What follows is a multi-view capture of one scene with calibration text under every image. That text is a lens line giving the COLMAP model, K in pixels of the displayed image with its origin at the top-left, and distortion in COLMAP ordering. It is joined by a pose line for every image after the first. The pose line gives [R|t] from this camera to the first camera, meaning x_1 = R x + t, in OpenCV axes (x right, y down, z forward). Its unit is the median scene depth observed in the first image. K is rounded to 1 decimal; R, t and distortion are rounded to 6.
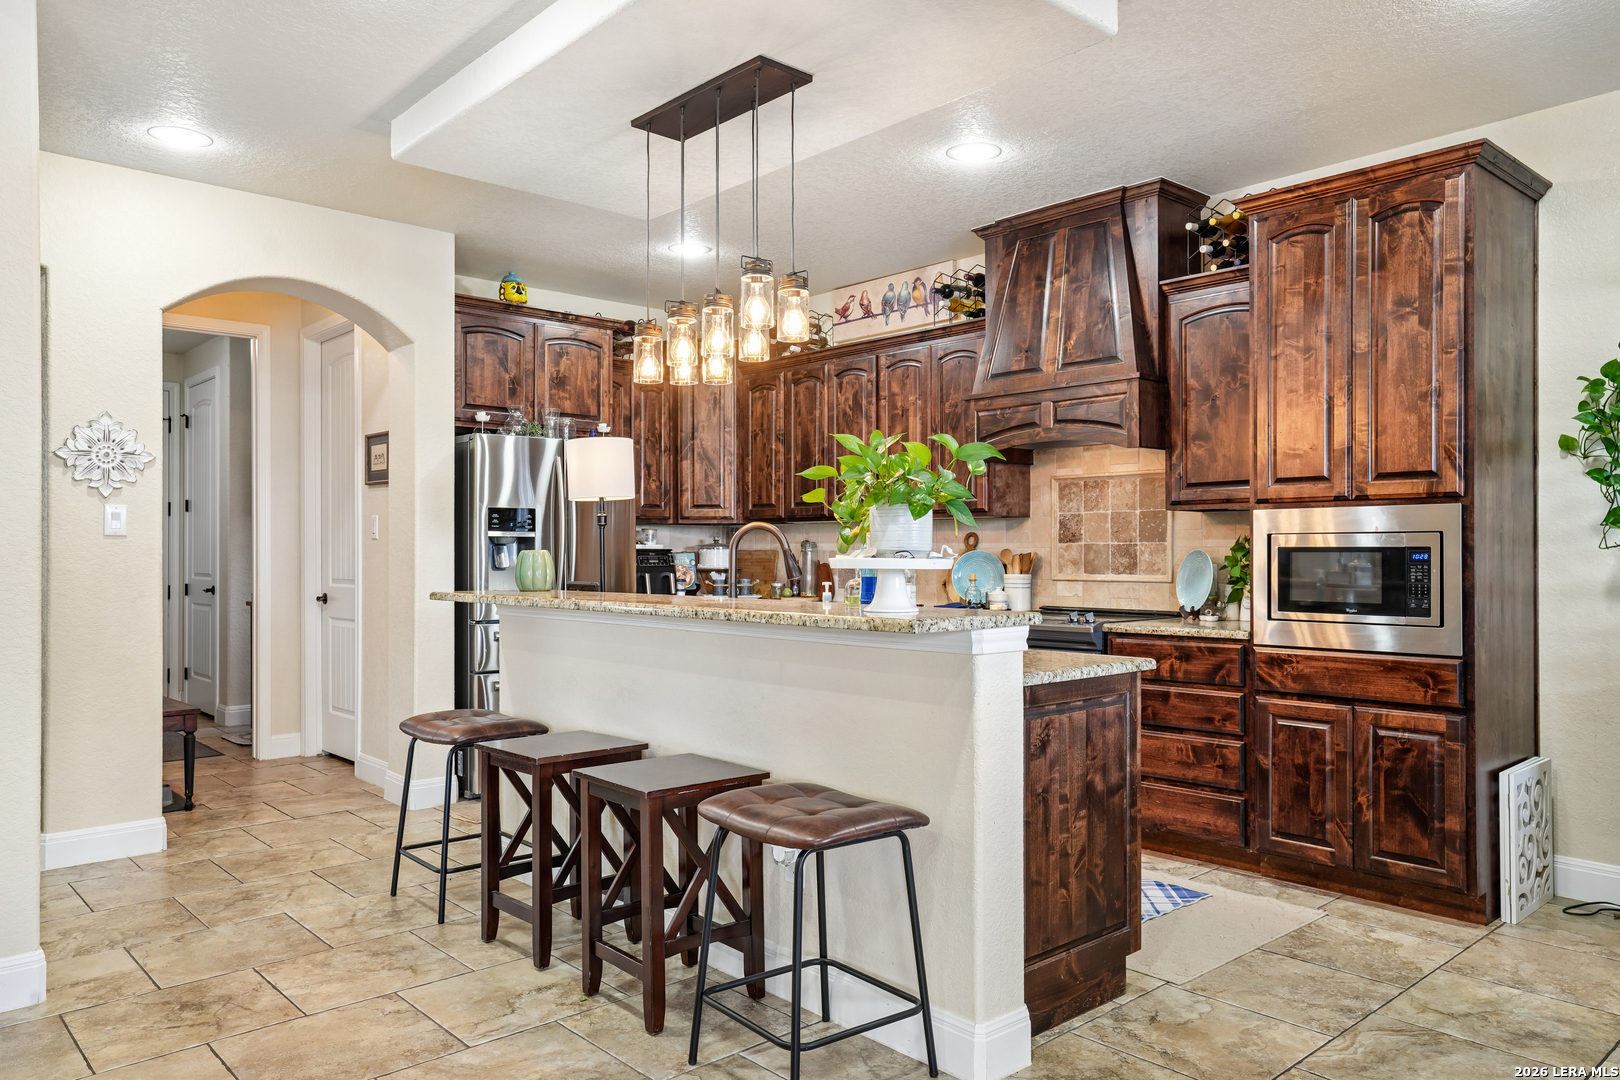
lens RADIAL K [[1126.6, 0, 799.6], [0, 1126.6, 560.2], [0, 0, 1]] dist [0.028994, 0.001108]
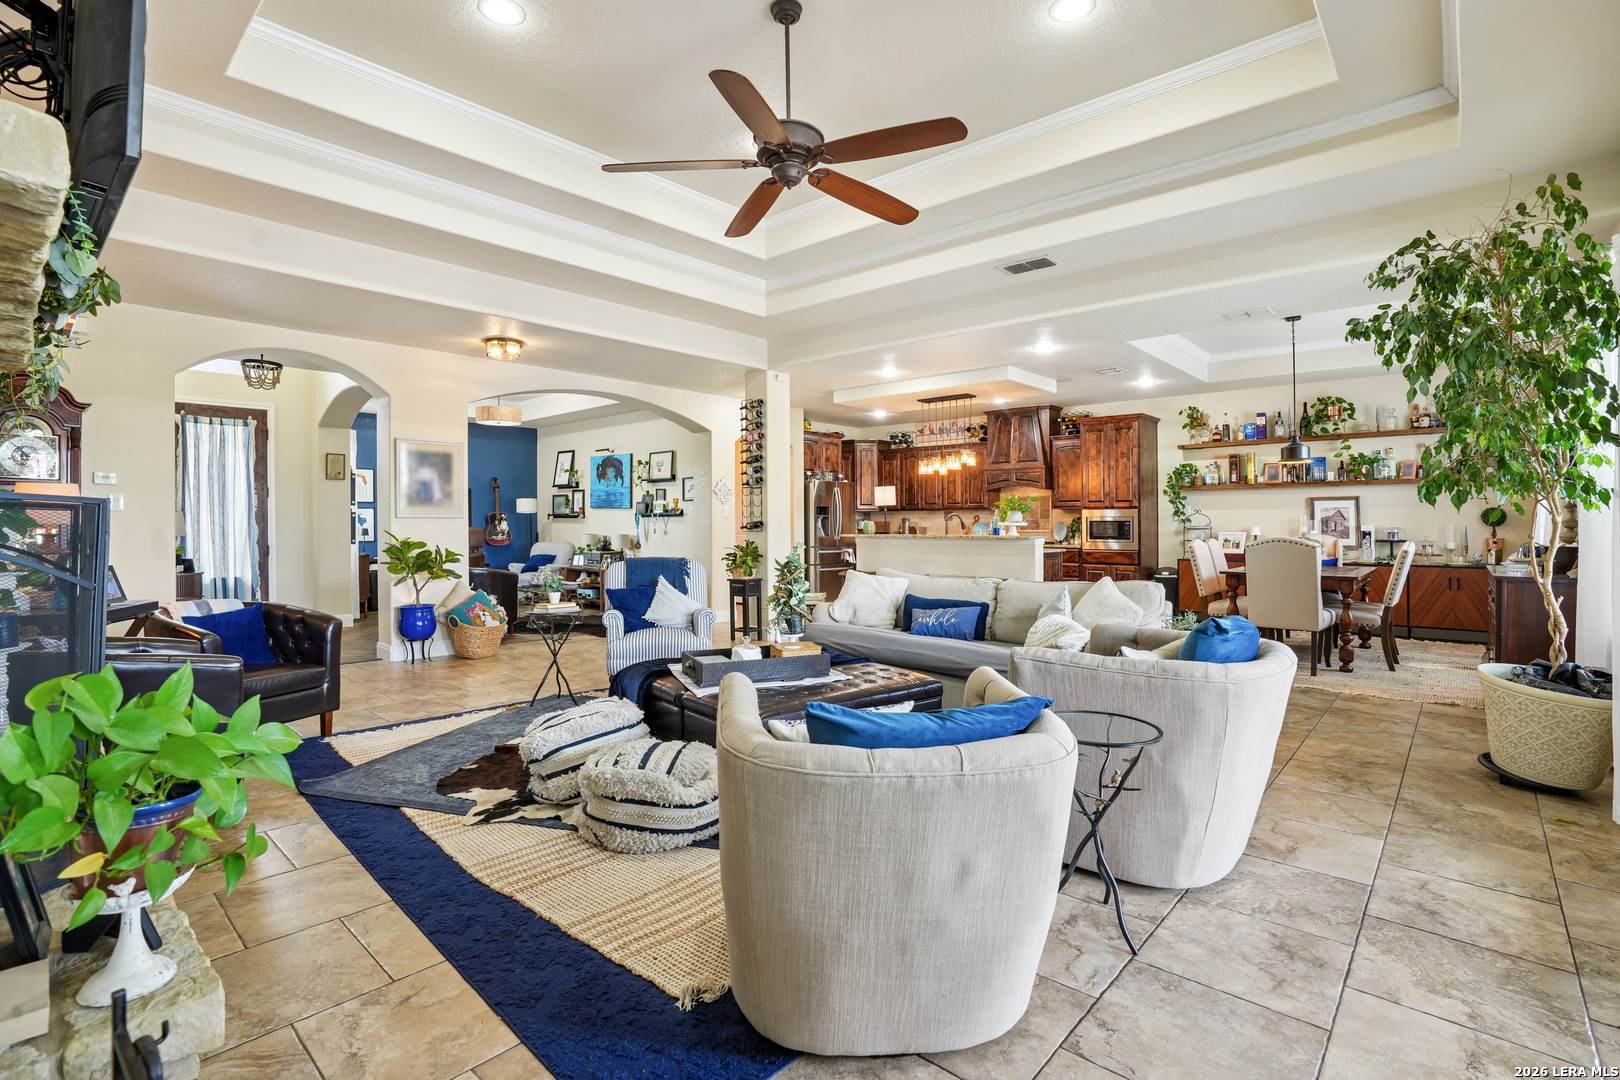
lens RADIAL K [[754.3, 0, 819.3], [0, 754.3, 531.9], [0, 0, 1]] dist [-0.033574, 0.006743]
pose [[0.993071, 0.000032, 0.117517, -0.576276], [-0.000126, 1.000000, 0.000785, 0.018379], [-0.117517, -0.000794, 0.993071, -1.021659]]
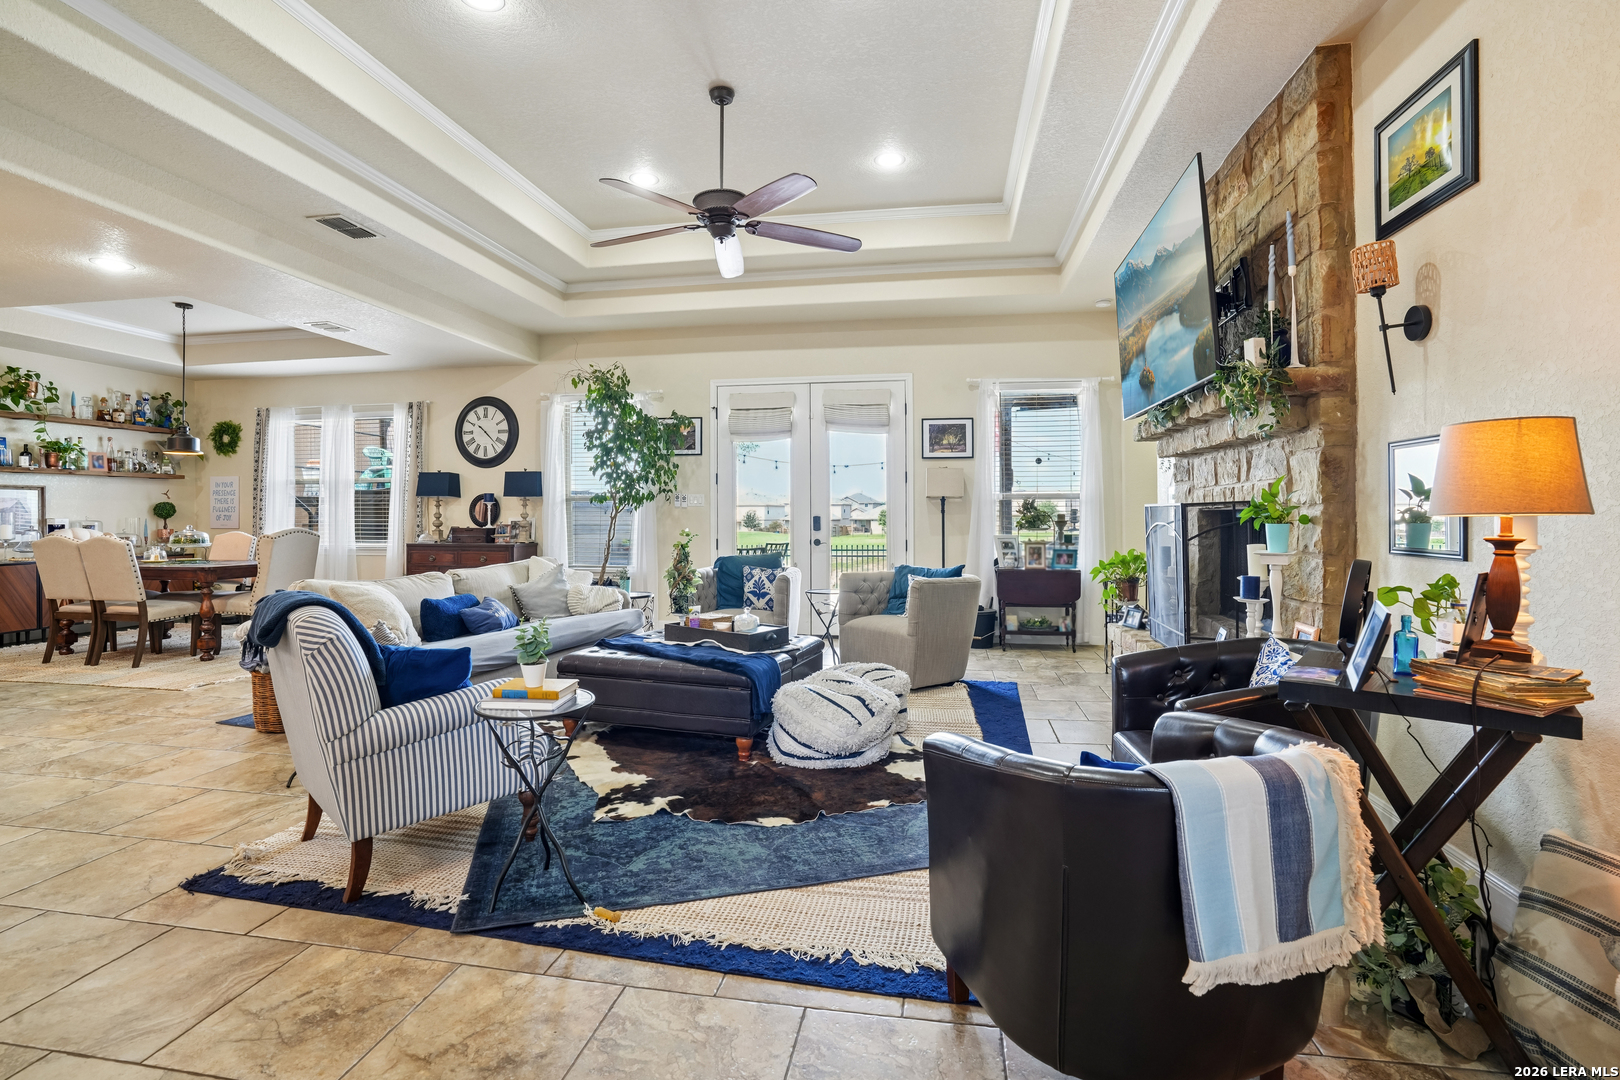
lens RADIAL K [[754.3, 0, 805.0], [0, 754.3, 512.6], [0, 0, 1]] dist [-0.033574, 0.006743]
pose [[-0.610822, 0.006097, 0.791745, -1.308226], [0.010331, 0.999947, 0.000269, 0.009085], [-0.791701, 0.008344, -0.610852, 0.208350]]
